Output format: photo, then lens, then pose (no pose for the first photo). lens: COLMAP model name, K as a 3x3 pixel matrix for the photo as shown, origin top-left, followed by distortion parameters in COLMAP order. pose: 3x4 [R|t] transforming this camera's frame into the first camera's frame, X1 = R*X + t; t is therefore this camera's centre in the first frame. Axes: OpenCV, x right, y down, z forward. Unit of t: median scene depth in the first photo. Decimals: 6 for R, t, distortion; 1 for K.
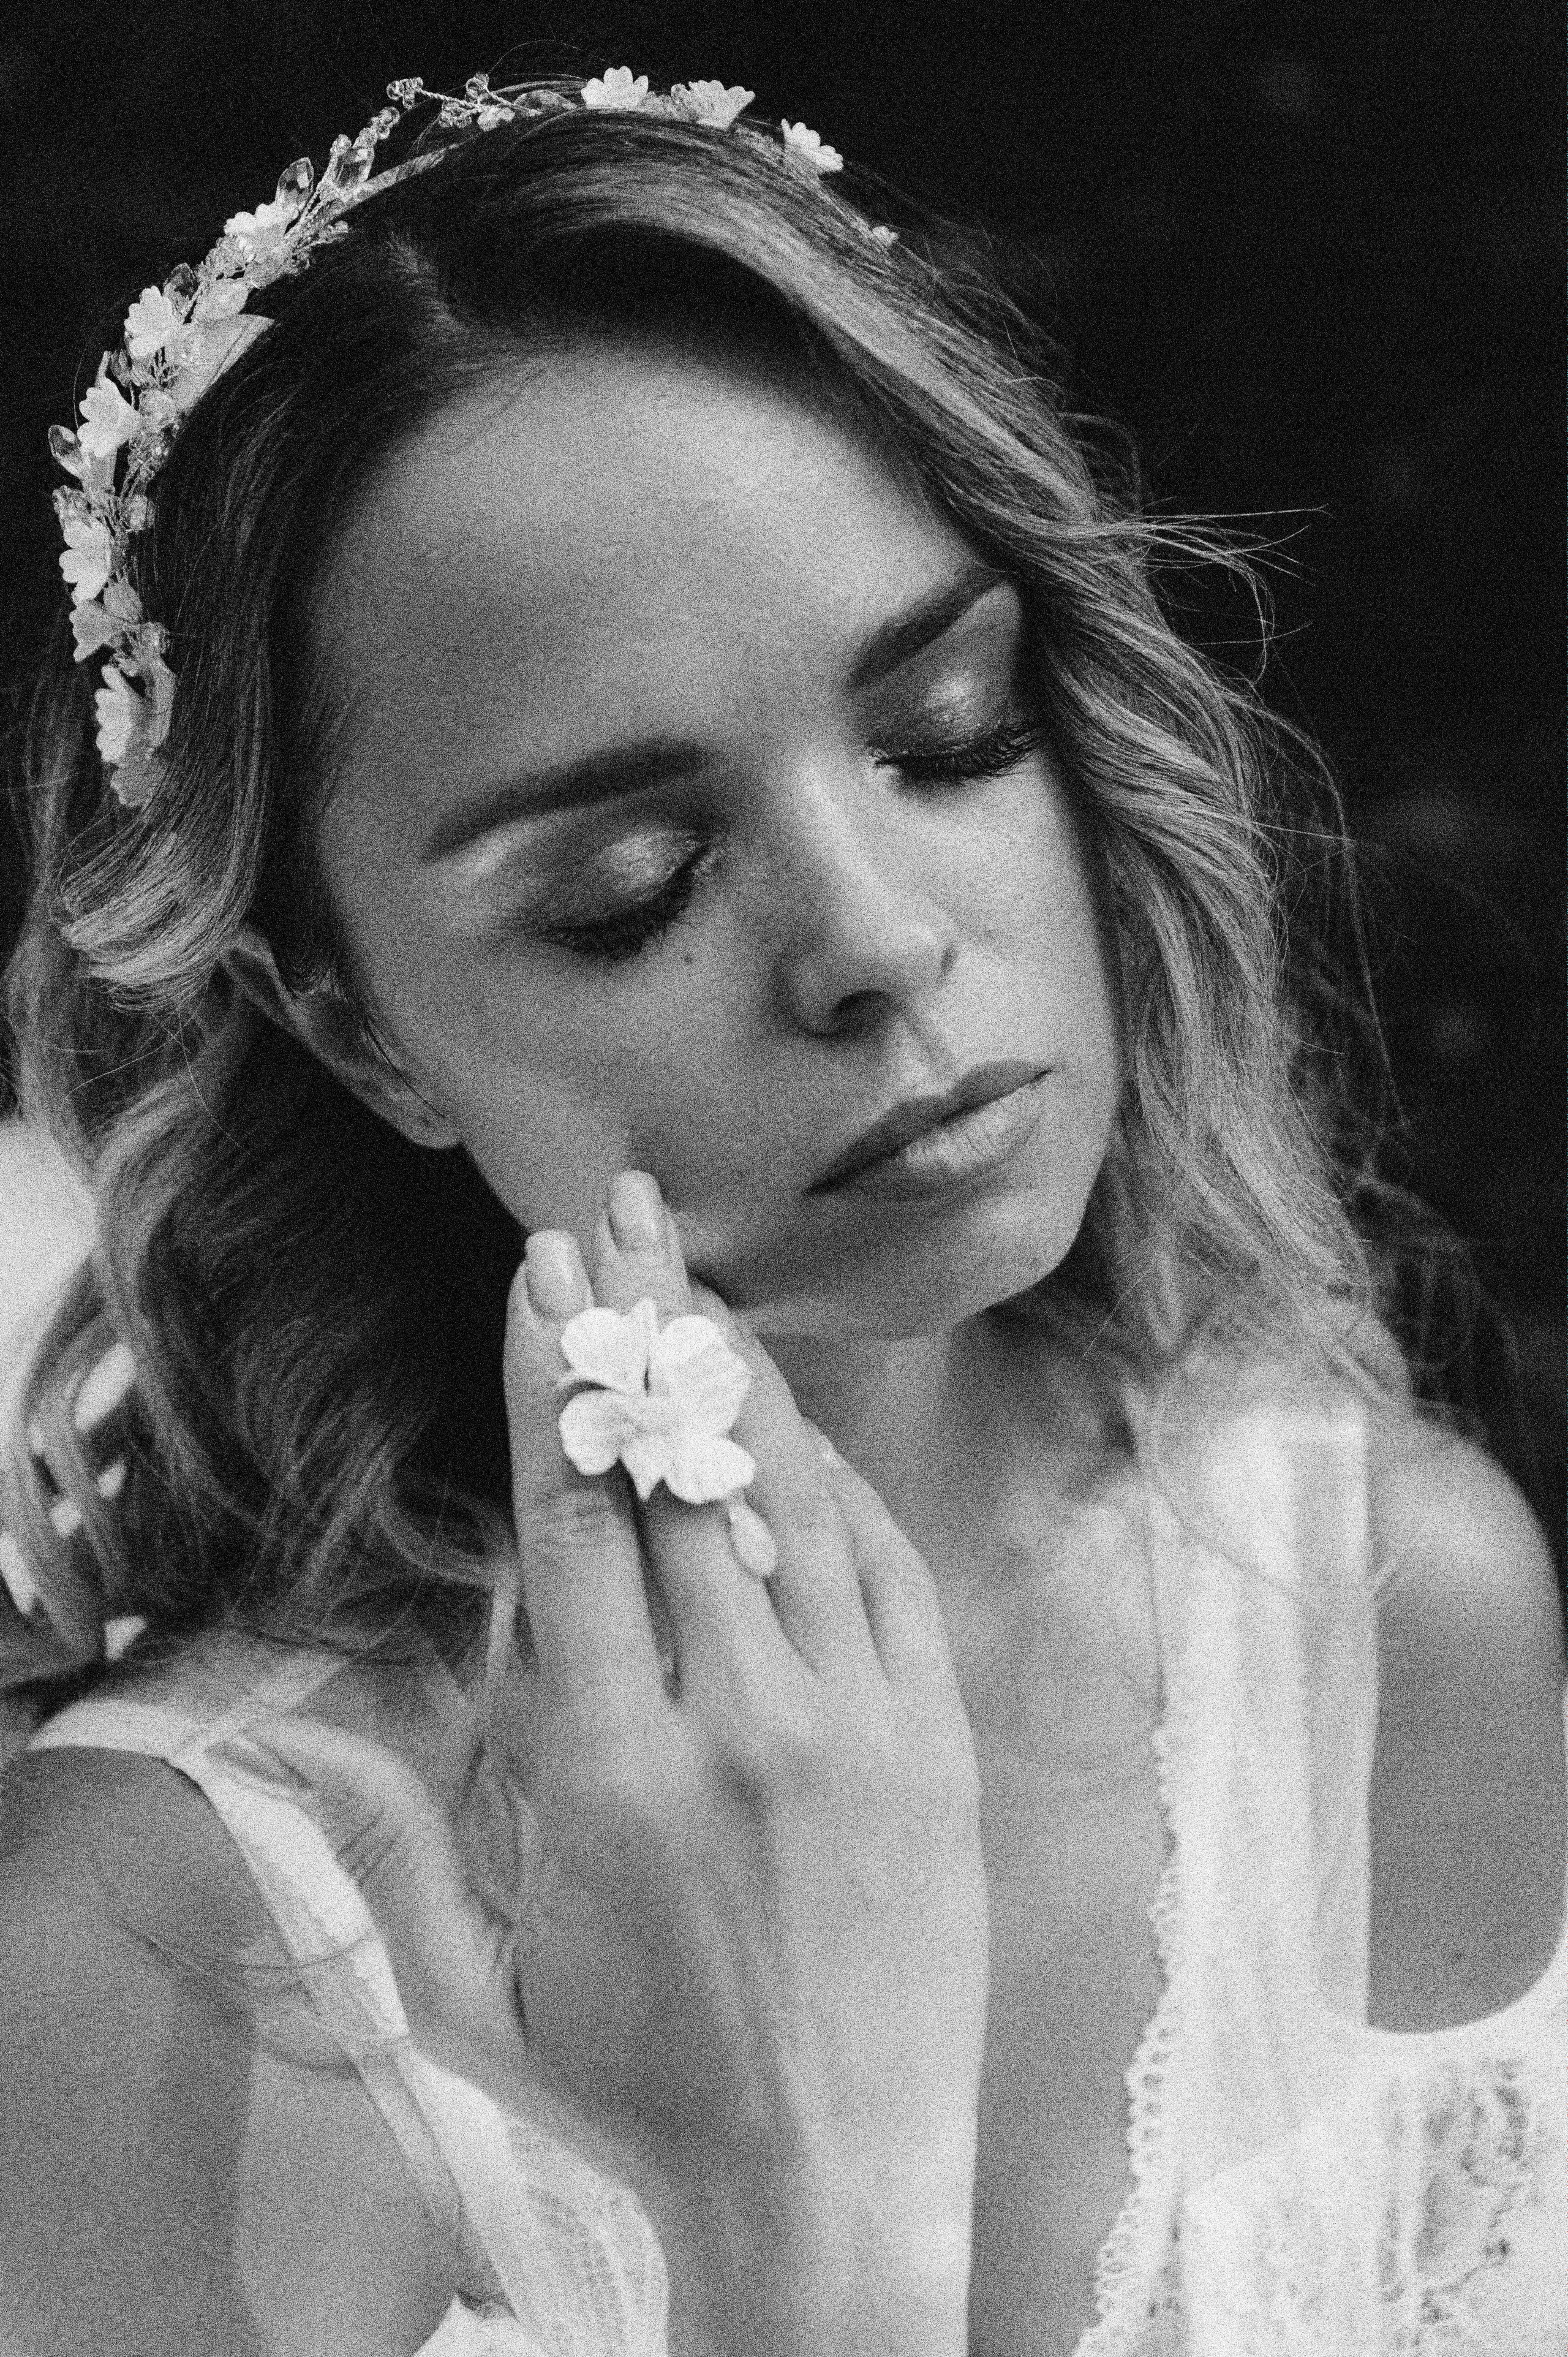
lens RADIAL K [[3432.5, 0, 784.0], [0, 3432.5, 1178.5], [0, 0, 1]] dist [0.008968, 1.513218]
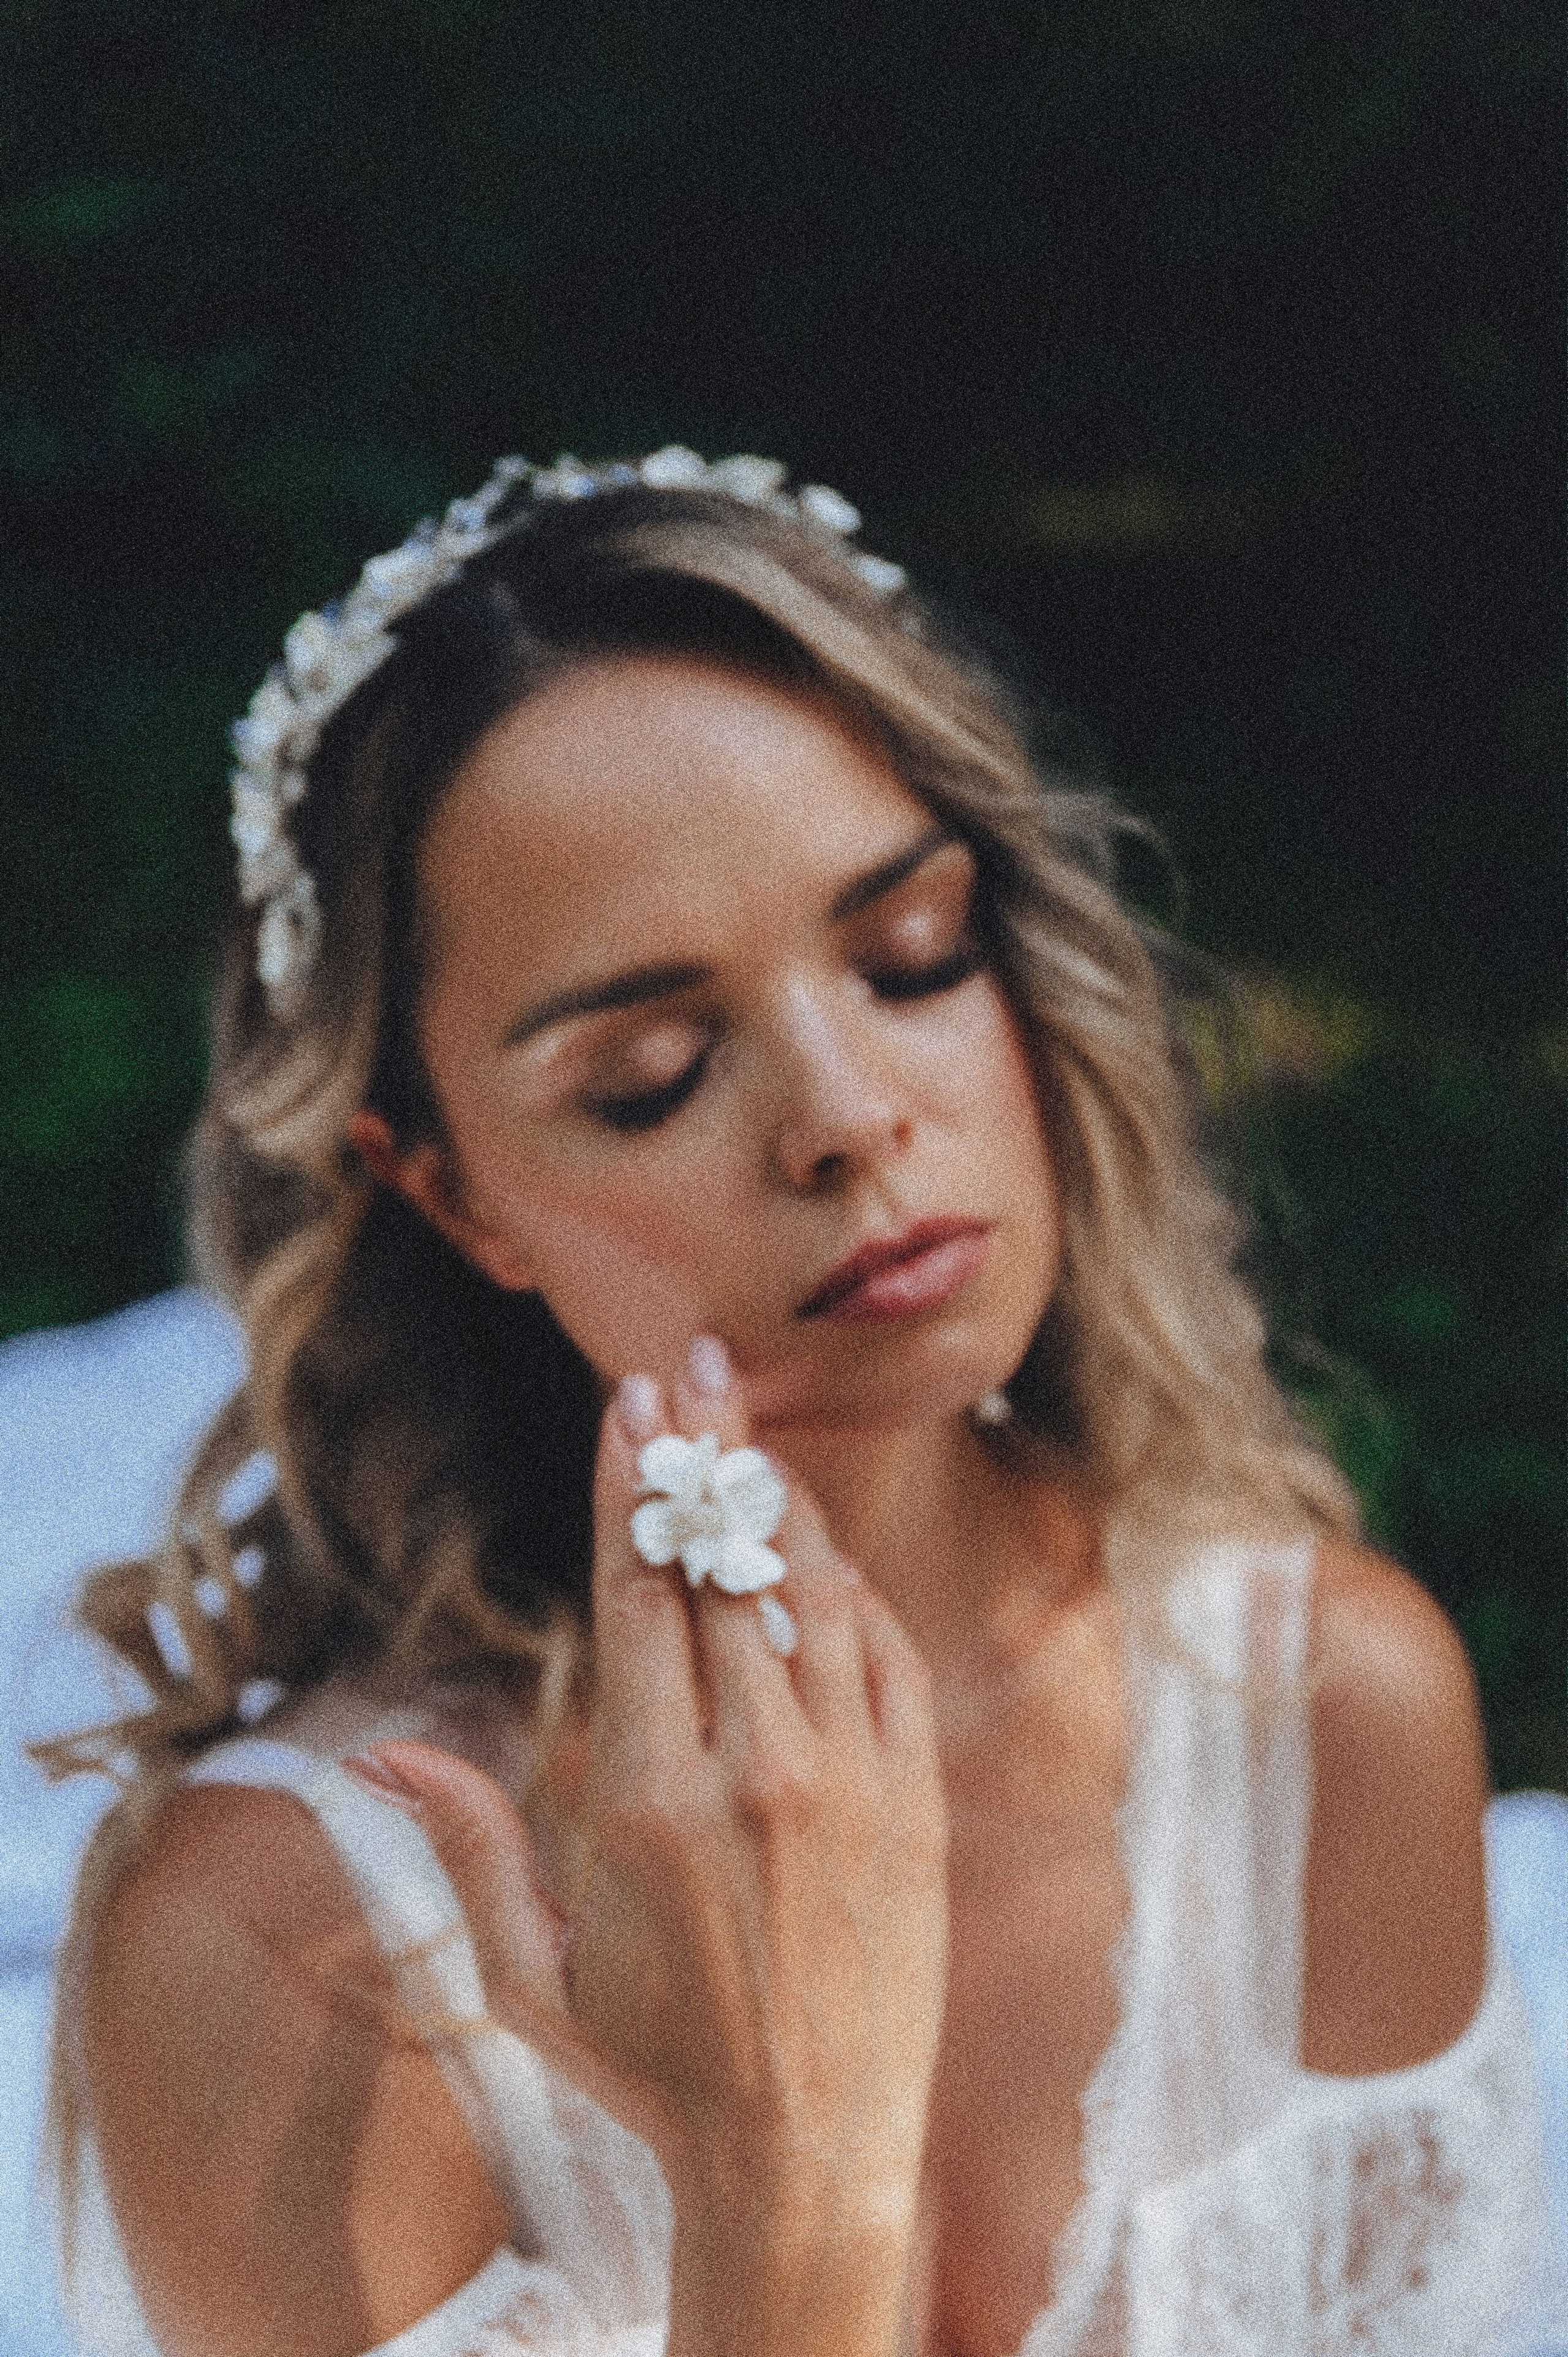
lens RADIAL K [[3351.7, 0, 784.0], [0, 3351.7, 1178.5], [0, 0, 1]] dist [0.402330, -0.025470]
pose [[0.997993, 0.013149, -0.061944, 0.072626], [-0.018331, 0.996310, -0.083852, 0.053138], [0.060613, 0.084819, 0.994551, -0.222254]]
